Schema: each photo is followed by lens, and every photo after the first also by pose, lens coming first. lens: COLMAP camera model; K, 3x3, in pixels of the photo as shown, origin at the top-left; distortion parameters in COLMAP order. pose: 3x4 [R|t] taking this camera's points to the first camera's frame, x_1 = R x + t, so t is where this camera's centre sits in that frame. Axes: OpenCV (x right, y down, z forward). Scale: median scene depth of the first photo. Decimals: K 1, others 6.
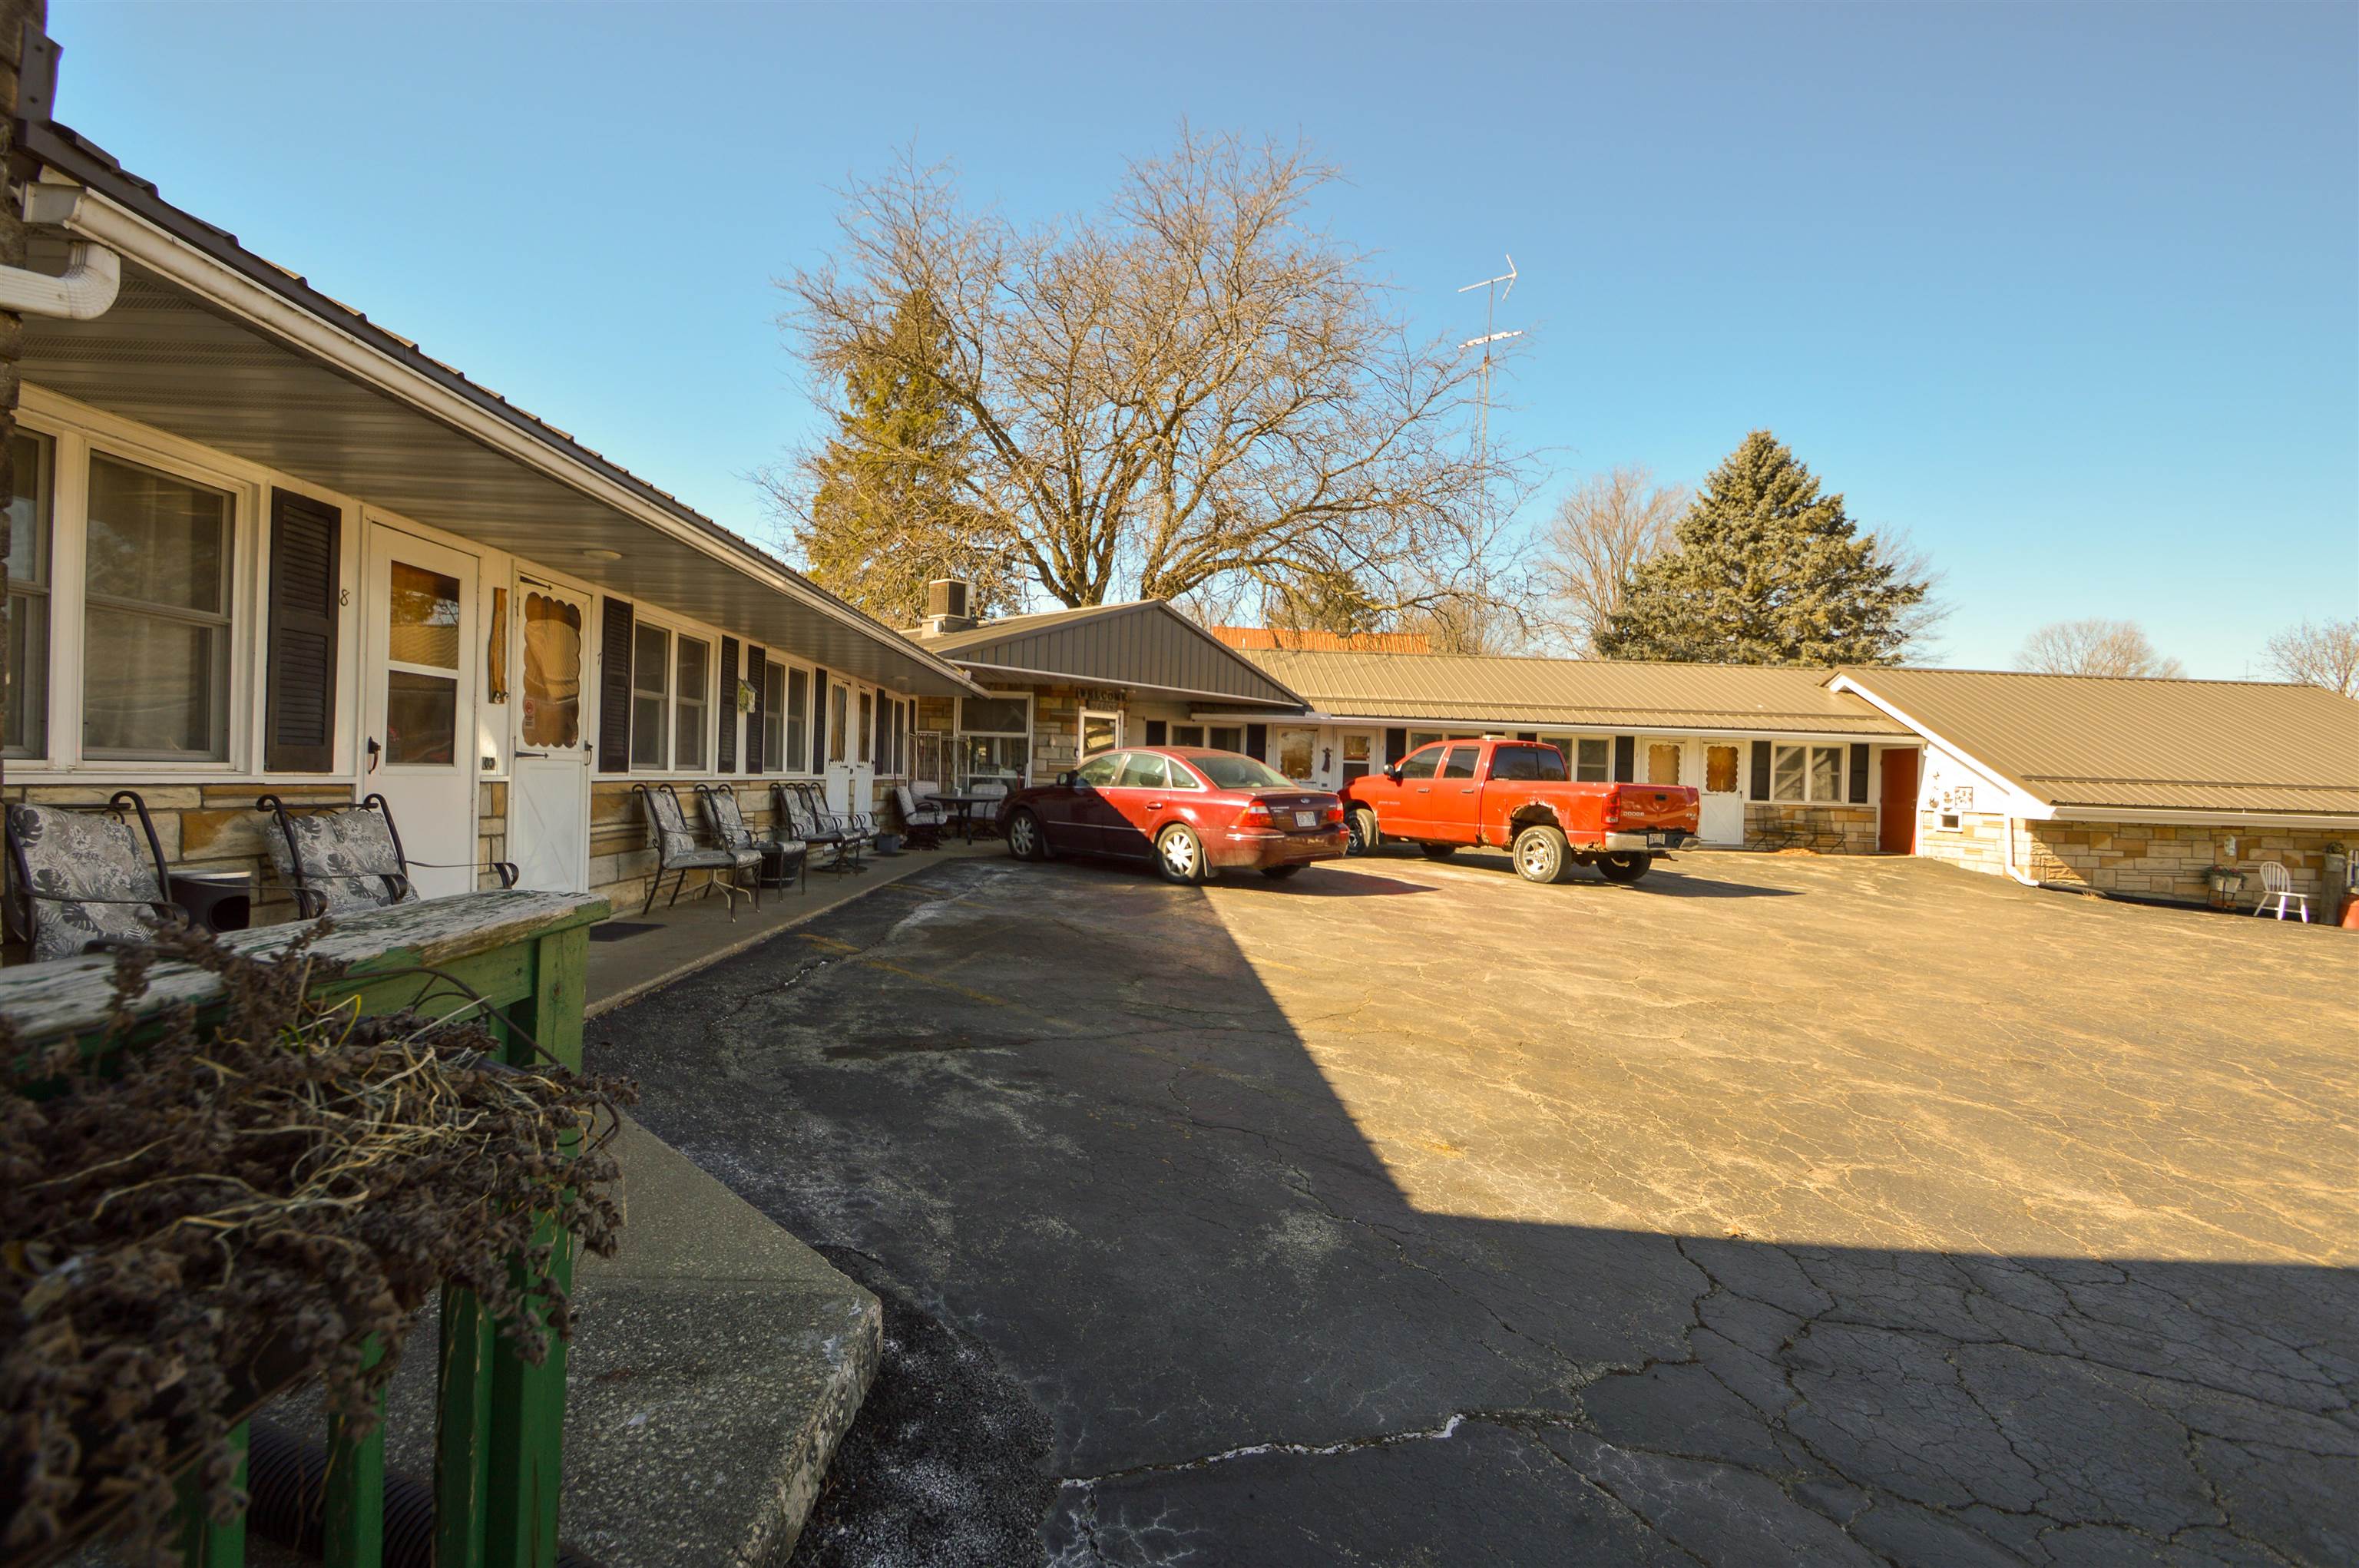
lens RADIAL K [[1056.2, 0, 1179.5], [0, 1056.2, 784.0], [0, 0, 1]] dist [-0.002910, -0.000814]
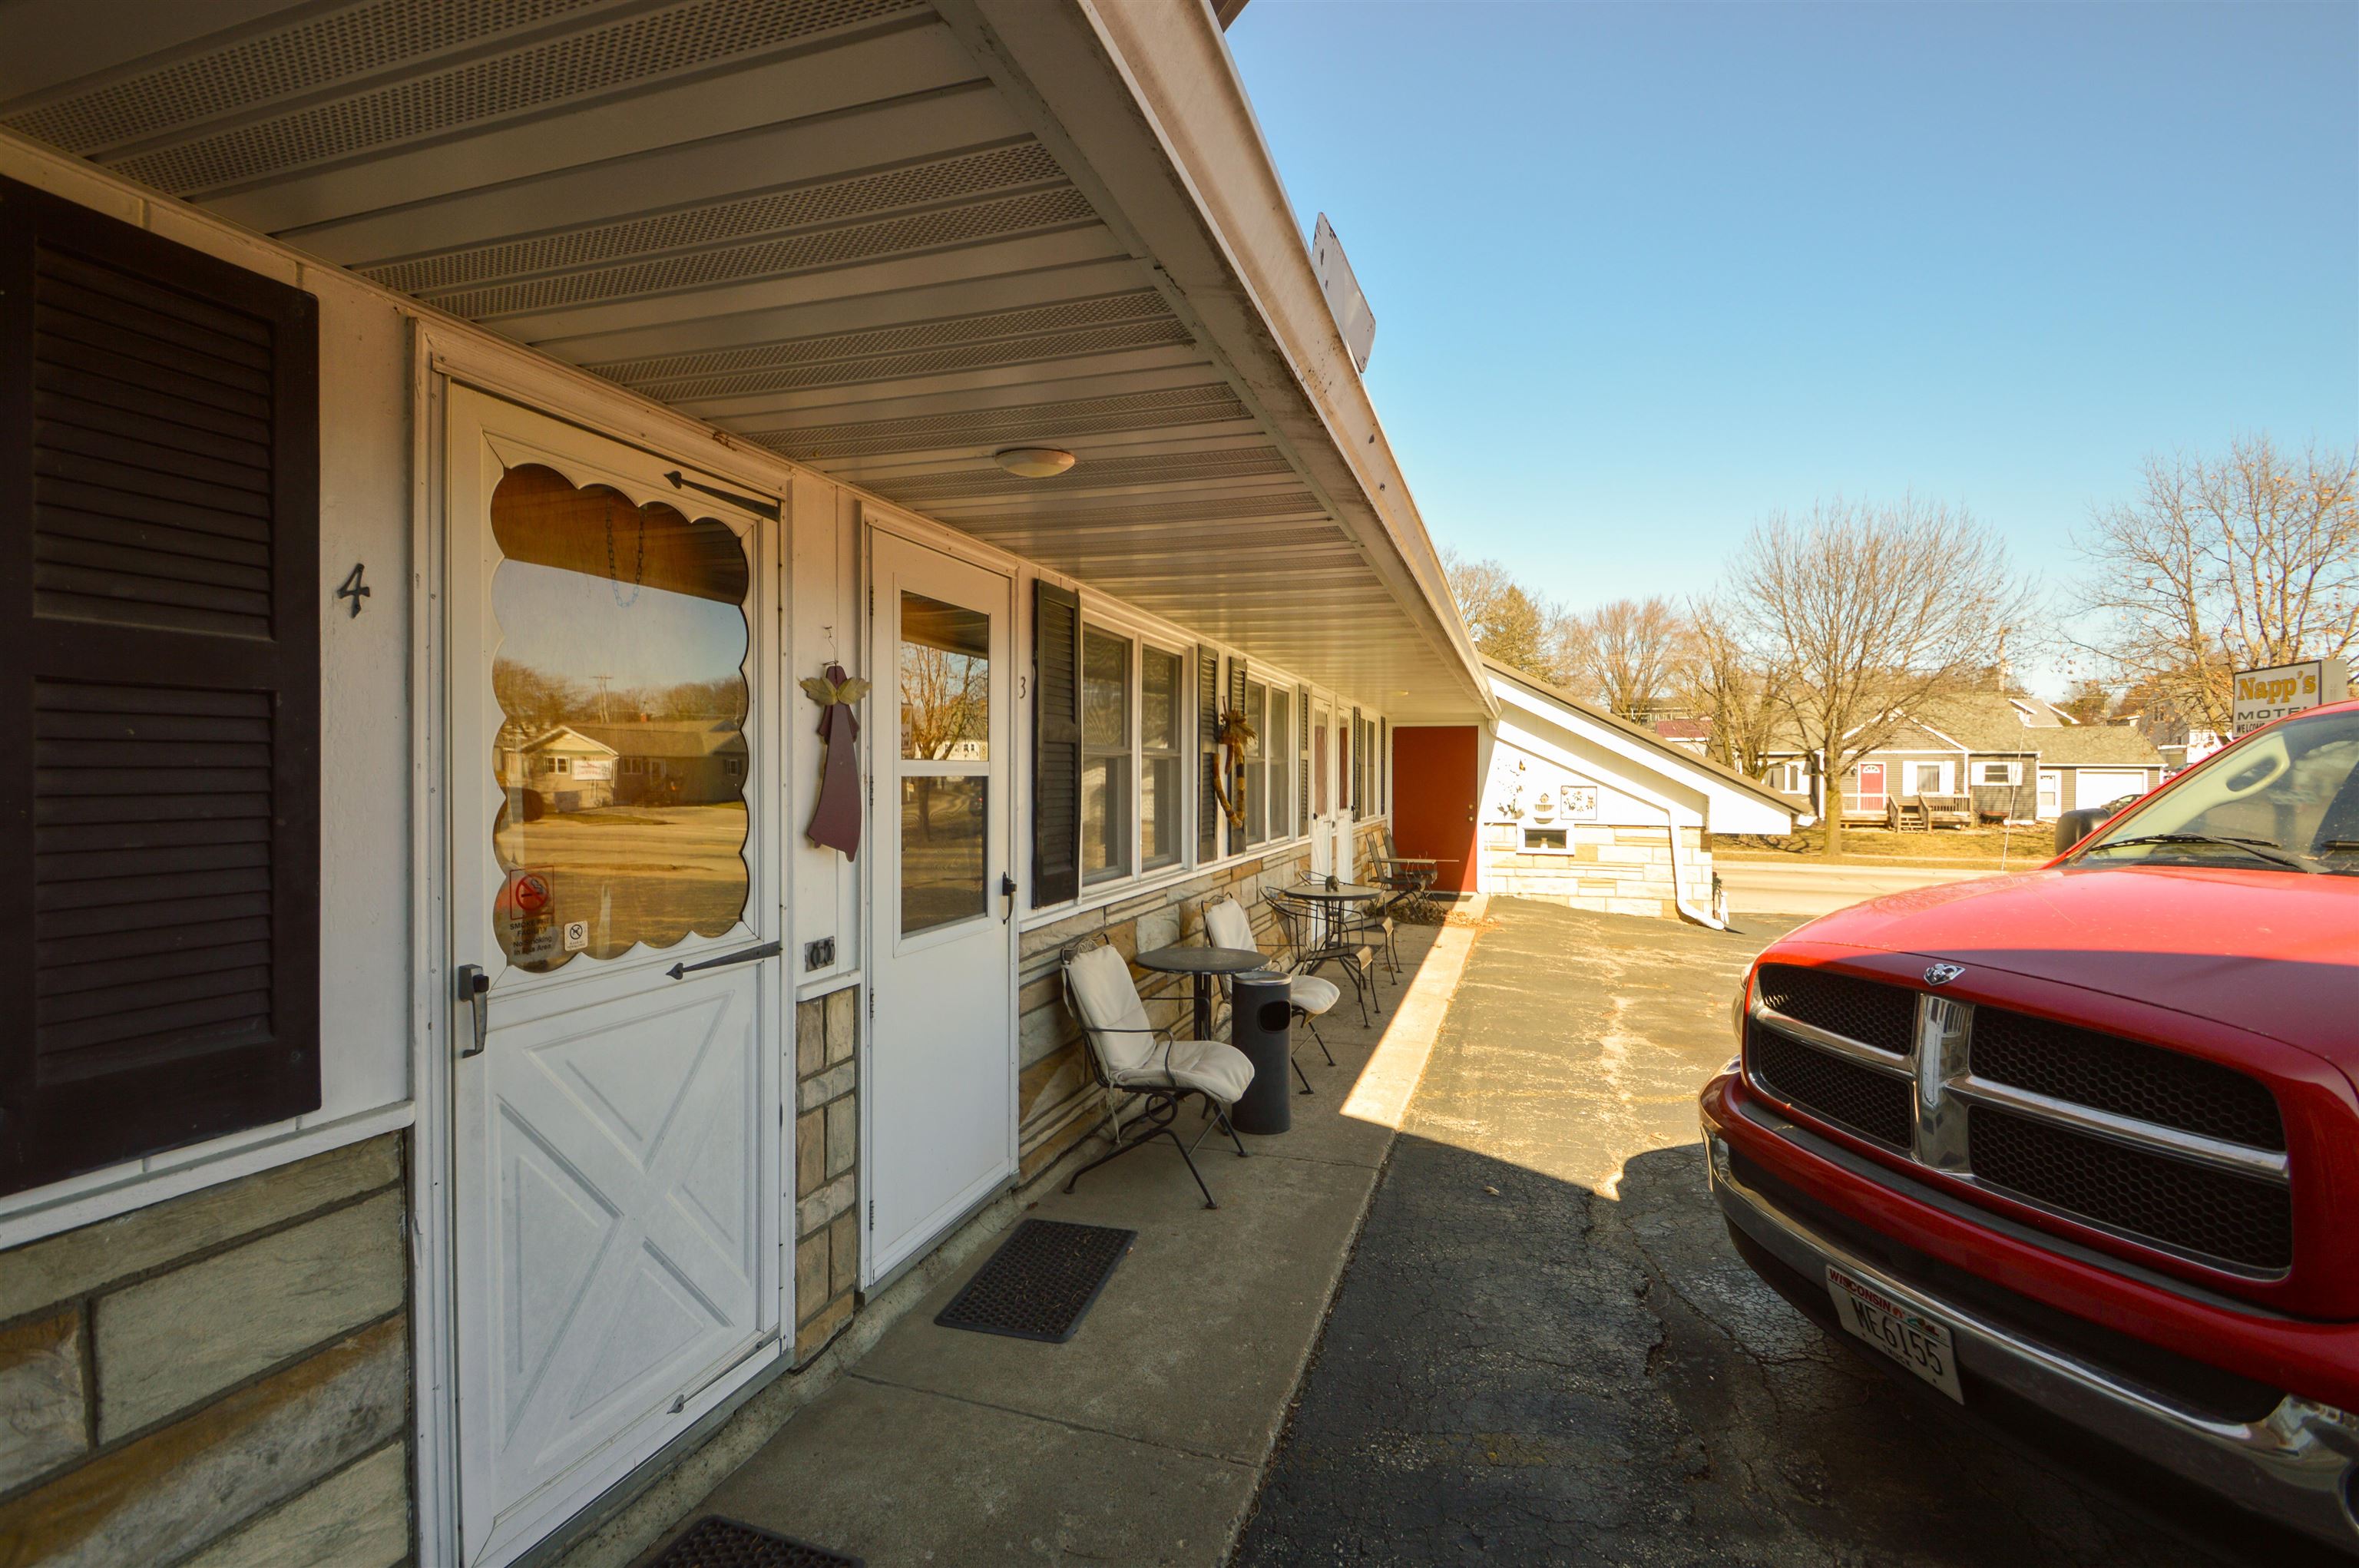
lens RADIAL K [[1056.2, 0, 1179.5], [0, 1056.2, 784.0], [0, 0, 1]] dist [-0.002910, -0.000814]
pose [[0.937530, -0.027067, -0.346850, -0.131238], [0.026378, 0.999630, -0.006708, -0.031789], [0.346903, -0.002860, 0.937897, 0.235763]]
